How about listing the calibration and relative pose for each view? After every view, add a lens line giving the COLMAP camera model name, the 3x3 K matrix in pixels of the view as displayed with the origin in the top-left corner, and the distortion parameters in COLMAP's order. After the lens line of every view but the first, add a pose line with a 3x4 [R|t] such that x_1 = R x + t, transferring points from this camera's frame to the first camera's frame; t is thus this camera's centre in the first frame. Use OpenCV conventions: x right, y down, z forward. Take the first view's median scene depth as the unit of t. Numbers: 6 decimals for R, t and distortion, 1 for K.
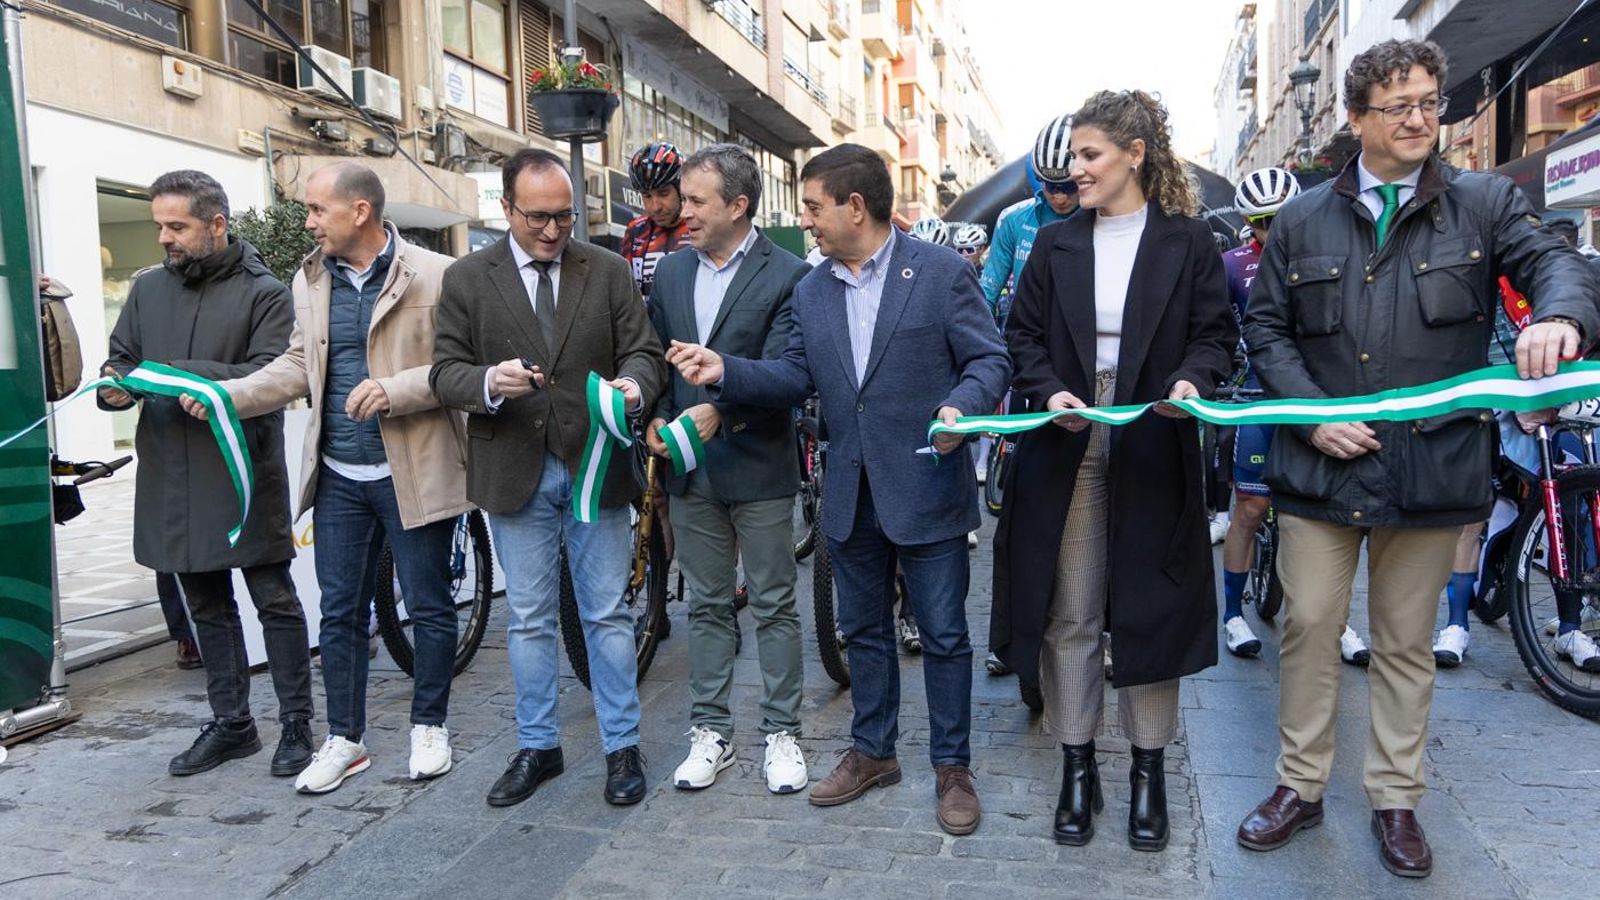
lens RADIAL K [[1168.8, 0, 800.1], [0, 1168.8, 448.7], [0, 0, 1]] dist [-0.001162, 0.004476]
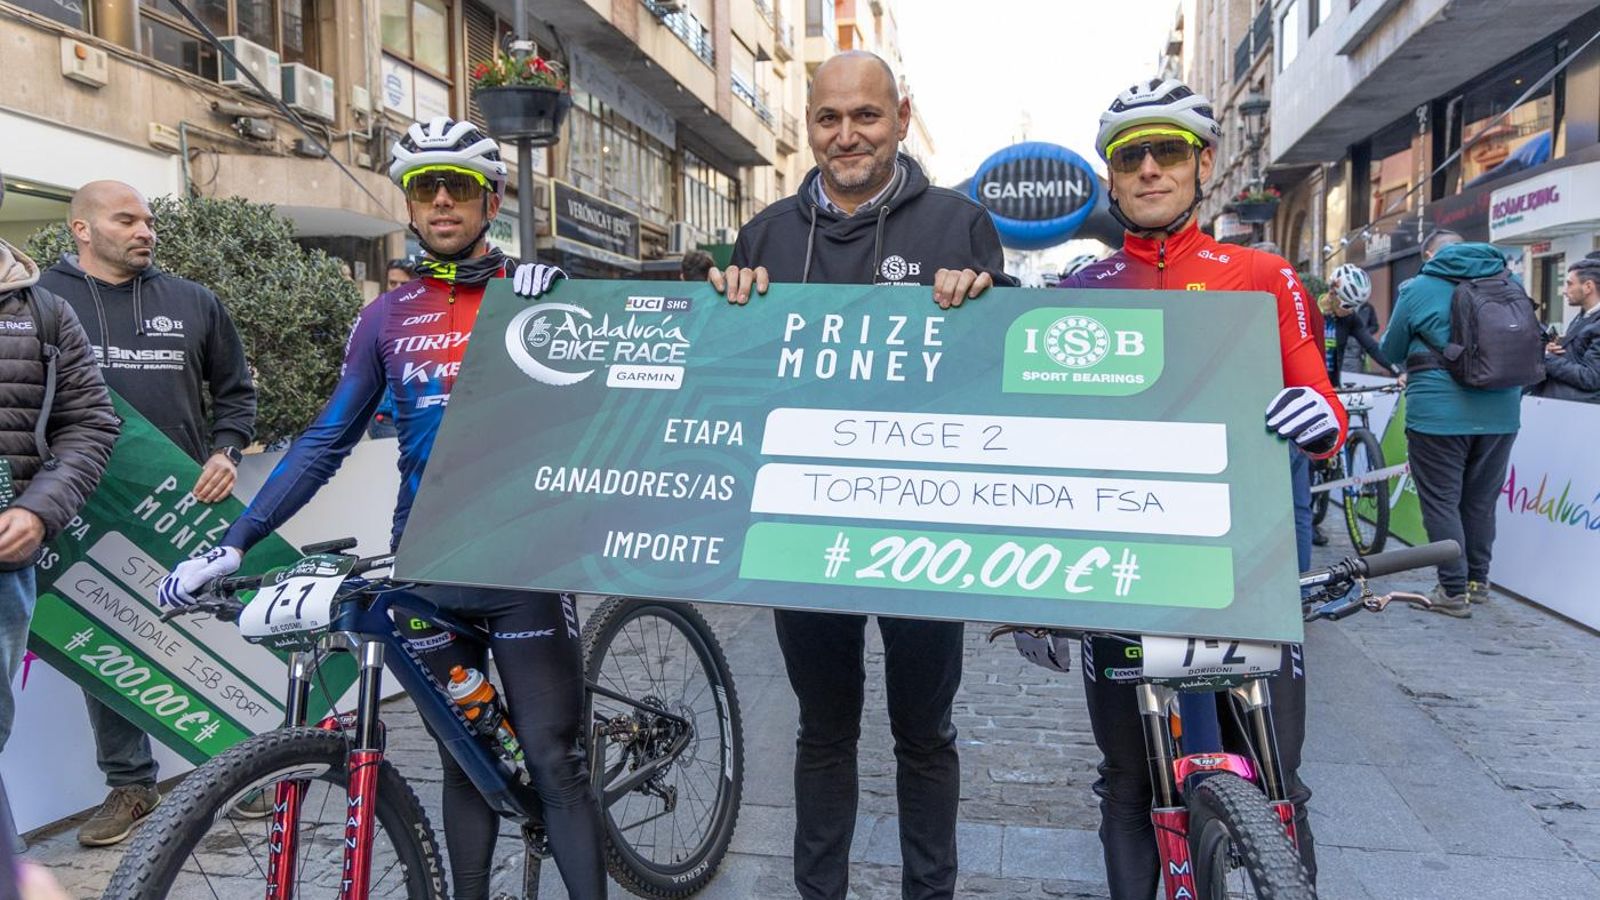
lens RADIAL K [[1115.7, 0, 792.2], [0, 1115.7, 445.1], [0, 0, 1]] dist [0.000432, 0.002521]
pose [[0.998320, 0.014219, 0.056161, -0.019480], [-0.013614, 0.999845, -0.011138, -0.014936], [-0.056310, 0.010355, 0.998360, 0.083354]]
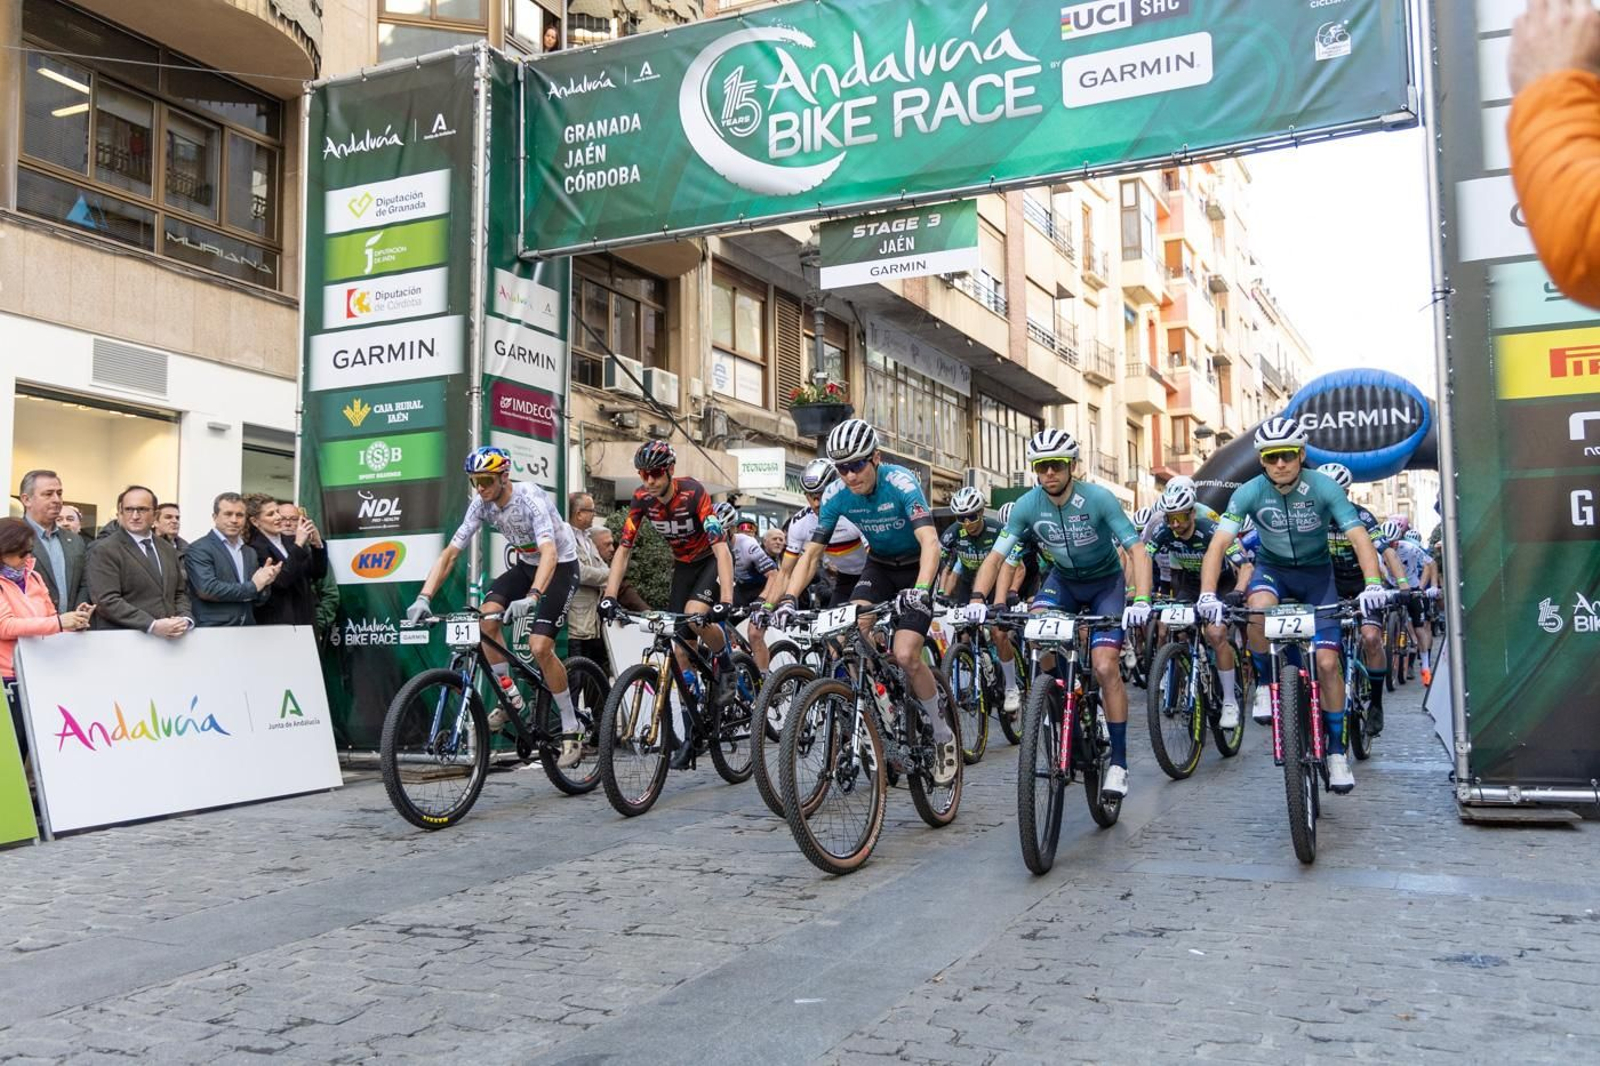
lens RADIAL K [[1485.2, 0, 810.4], [0, 1485.2, 507.8], [0, 0, 1]] dist [-0.018781, 0.000195]
pose [[0.981429, 0.001170, -0.191823, 0.080637], [-0.031337, 0.987526, -0.154308, 0.046115], [0.189250, 0.157454, 0.969223, -0.416716]]
